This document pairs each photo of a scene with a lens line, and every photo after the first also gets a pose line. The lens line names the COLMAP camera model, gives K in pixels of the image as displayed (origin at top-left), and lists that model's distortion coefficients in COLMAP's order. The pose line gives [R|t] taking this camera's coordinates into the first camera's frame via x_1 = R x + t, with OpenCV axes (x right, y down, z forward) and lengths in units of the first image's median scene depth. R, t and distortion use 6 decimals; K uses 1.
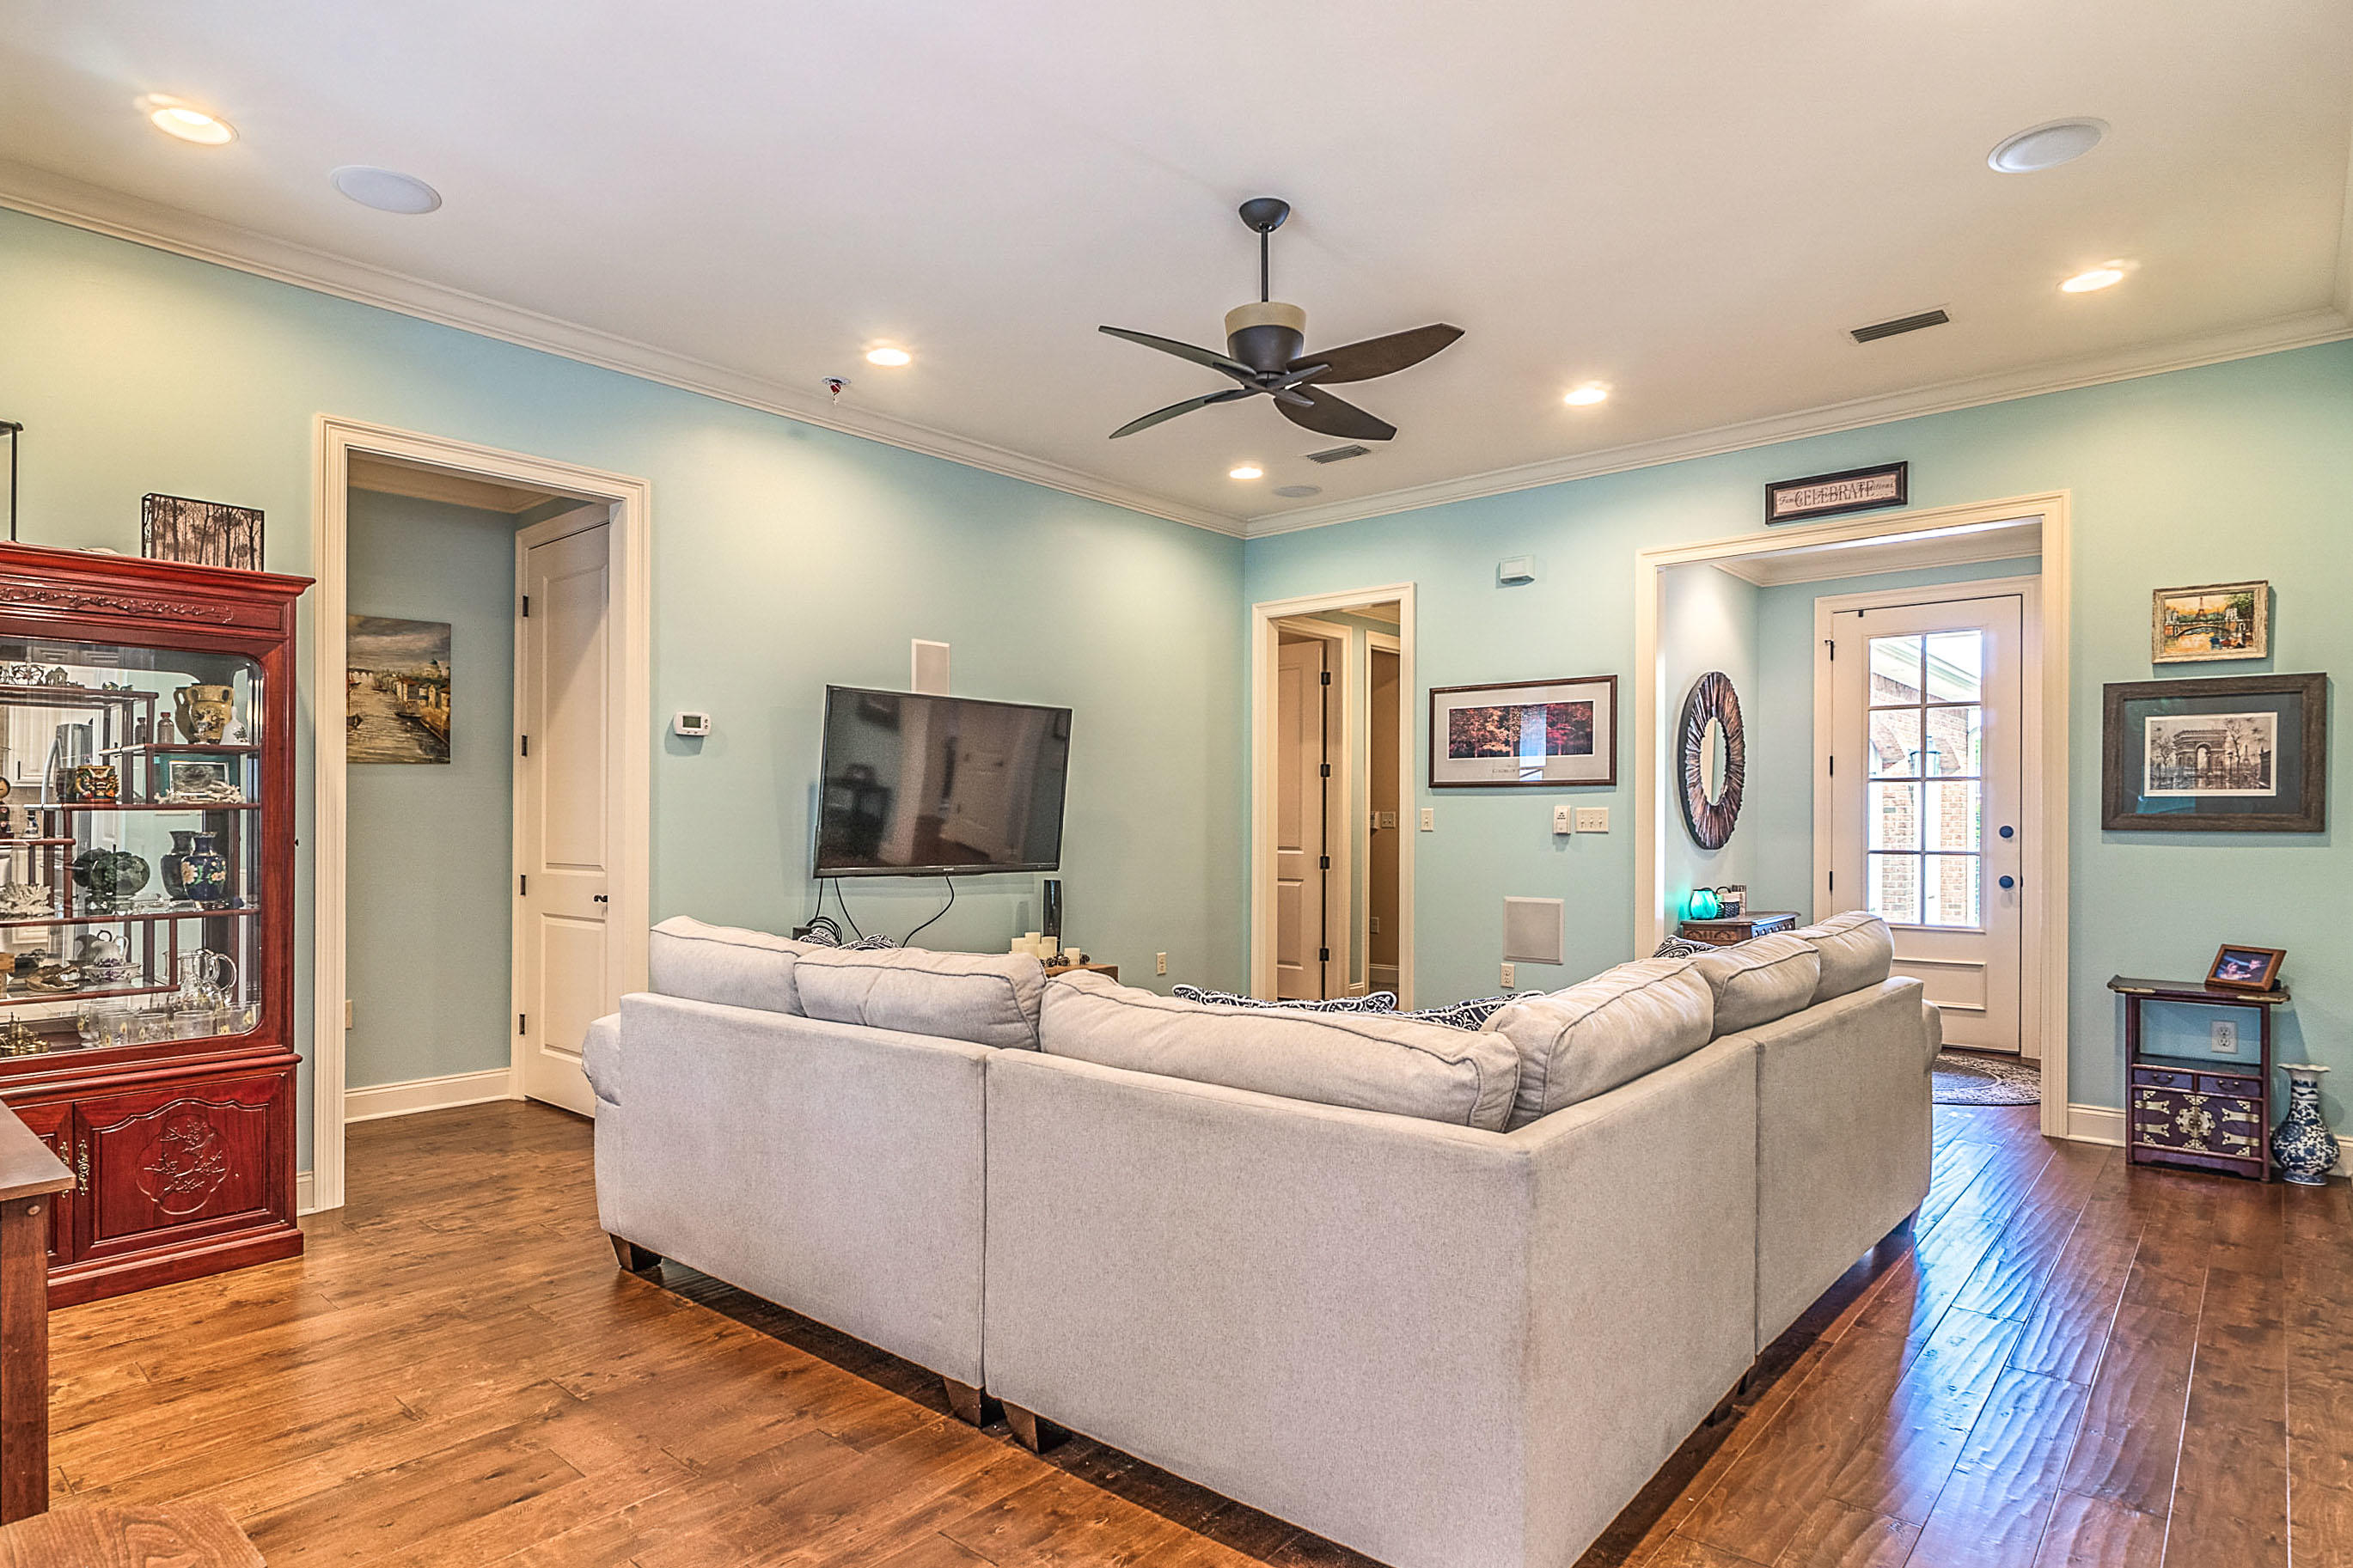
lens RADIAL K [[1274.7, 0, 1149.9], [0, 1274.7, 822.4], [0, 0, 1]] dist [-0.002376, -0.003428]
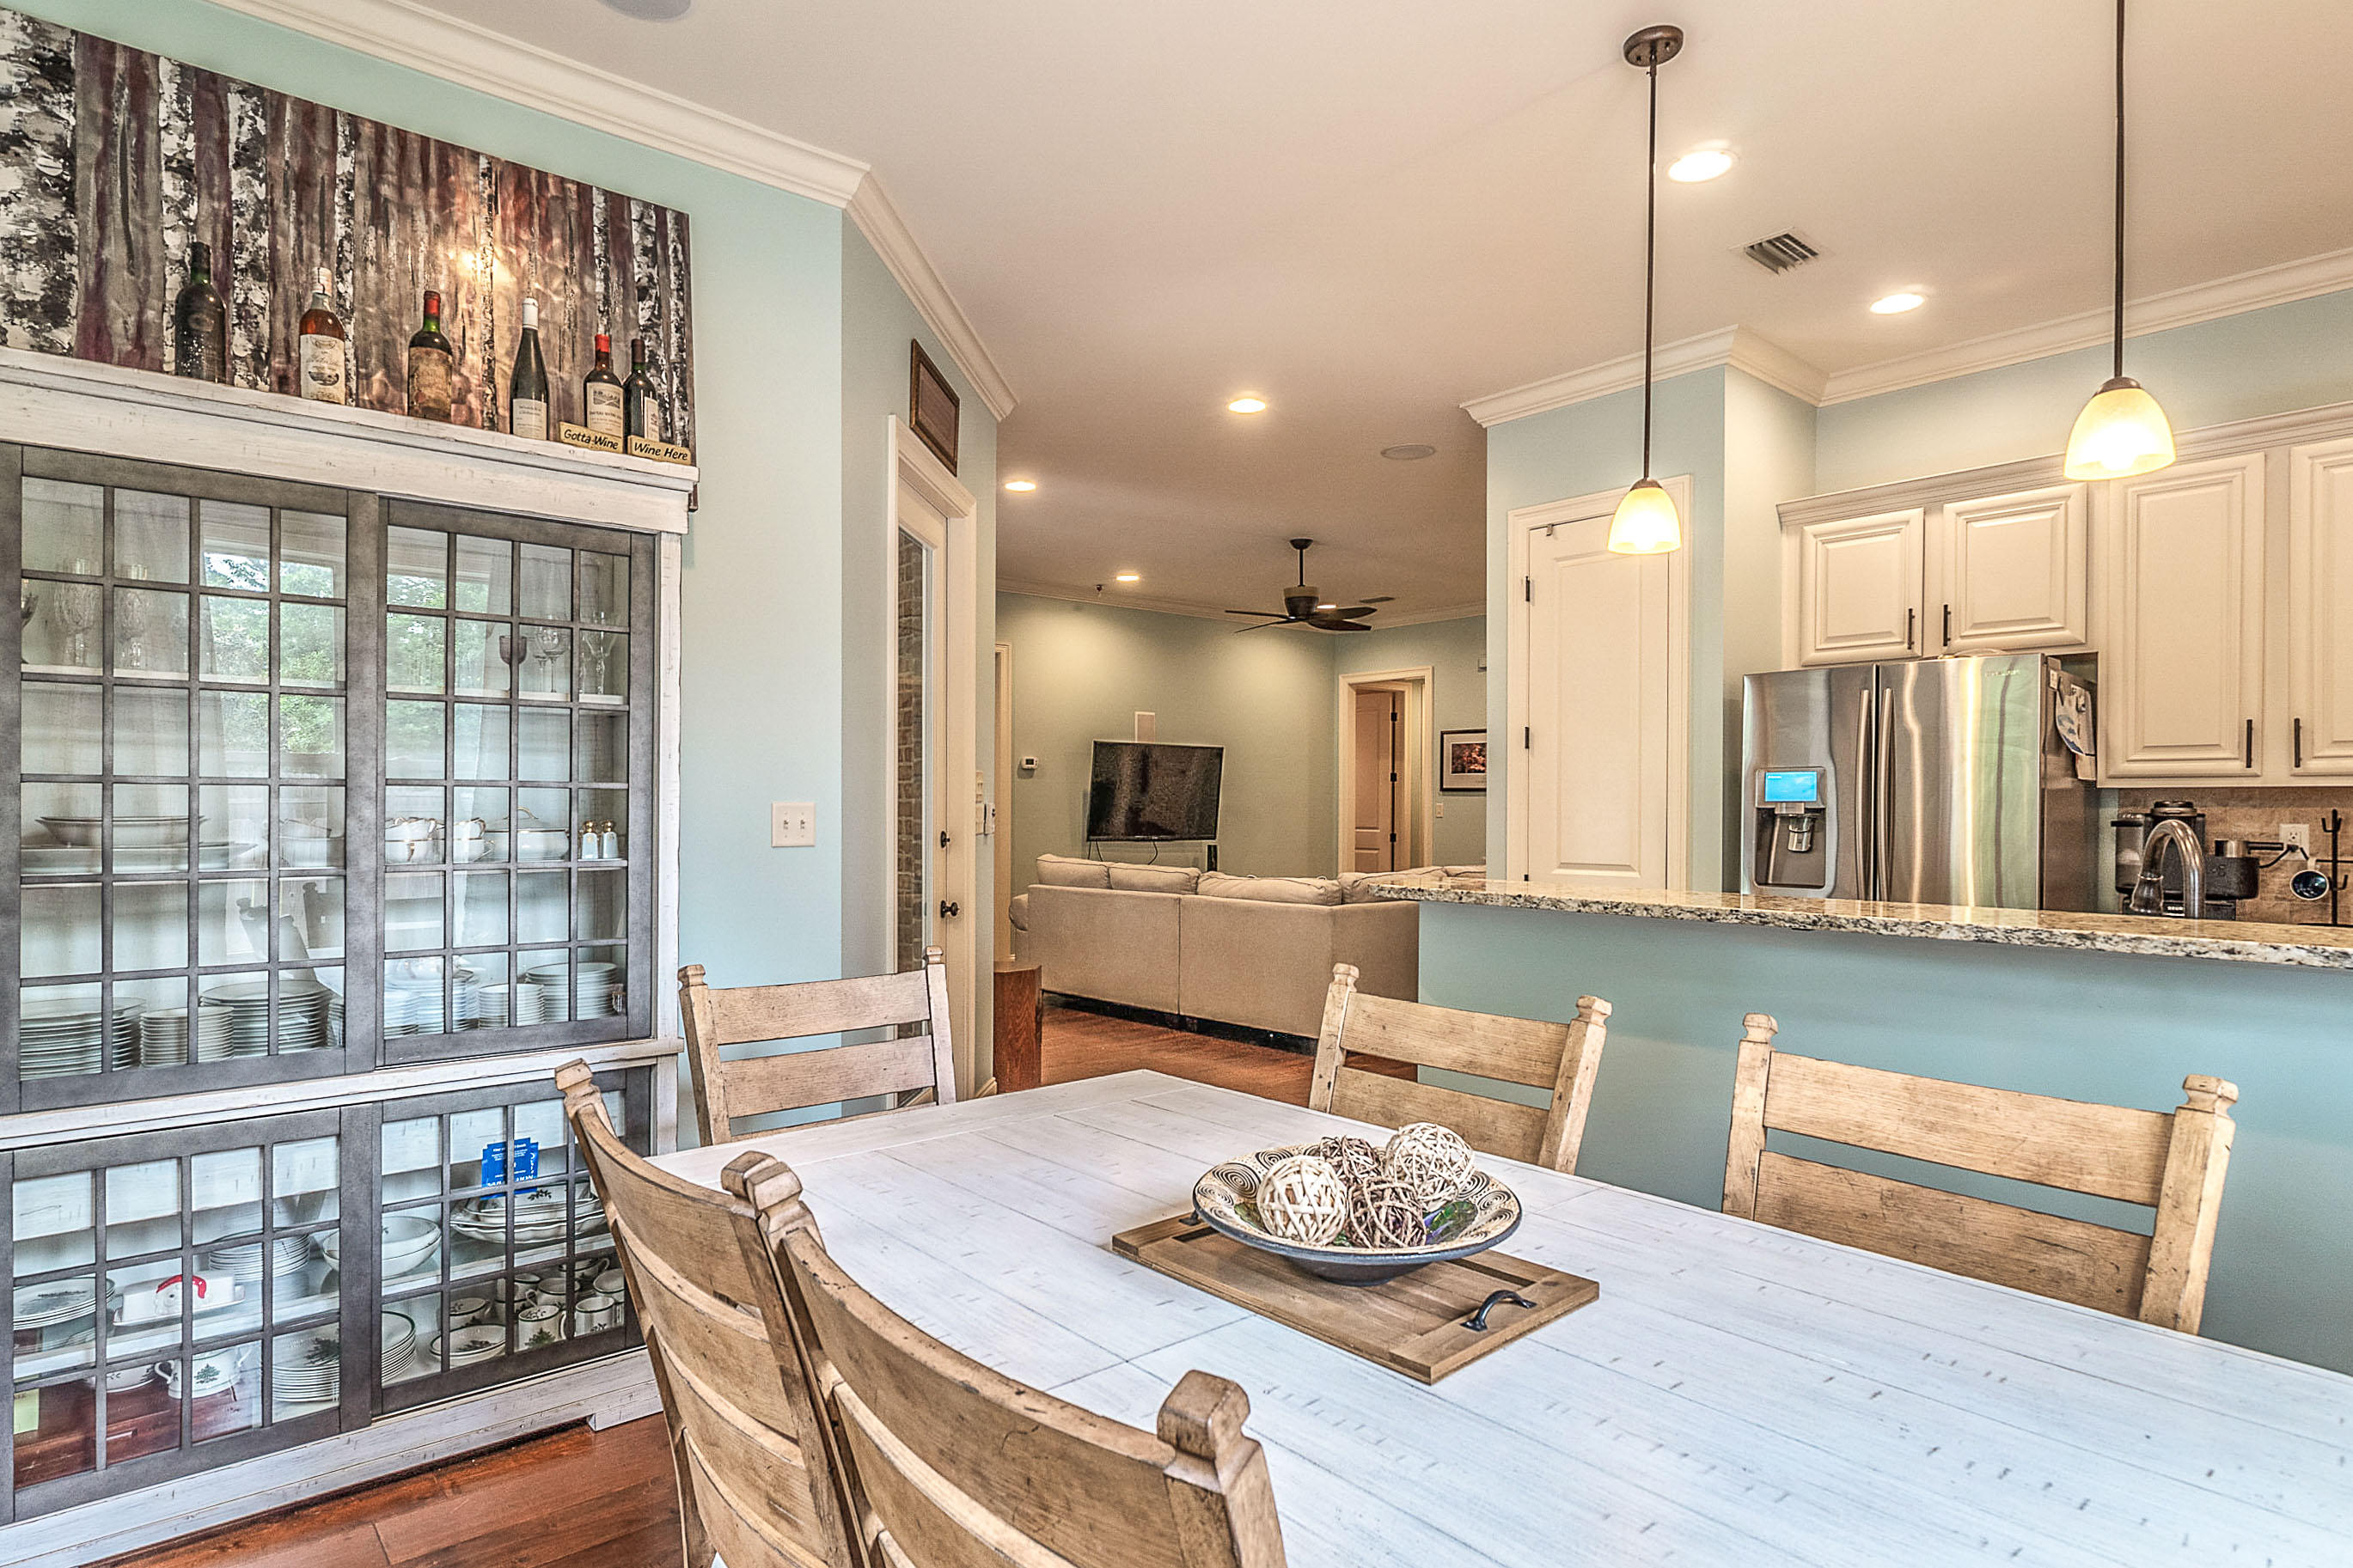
lens RADIAL K [[1274.7, 0, 1175.1], [0, 1274.7, 799.2], [0, 0, 1]] dist [-0.002376, -0.003428]
pose [[0.992713, -0.000446, -0.120498, 0.085957], [-0.000184, 0.999986, -0.005214, -0.009170], [0.120499, 0.005198, 0.992700, -0.772370]]
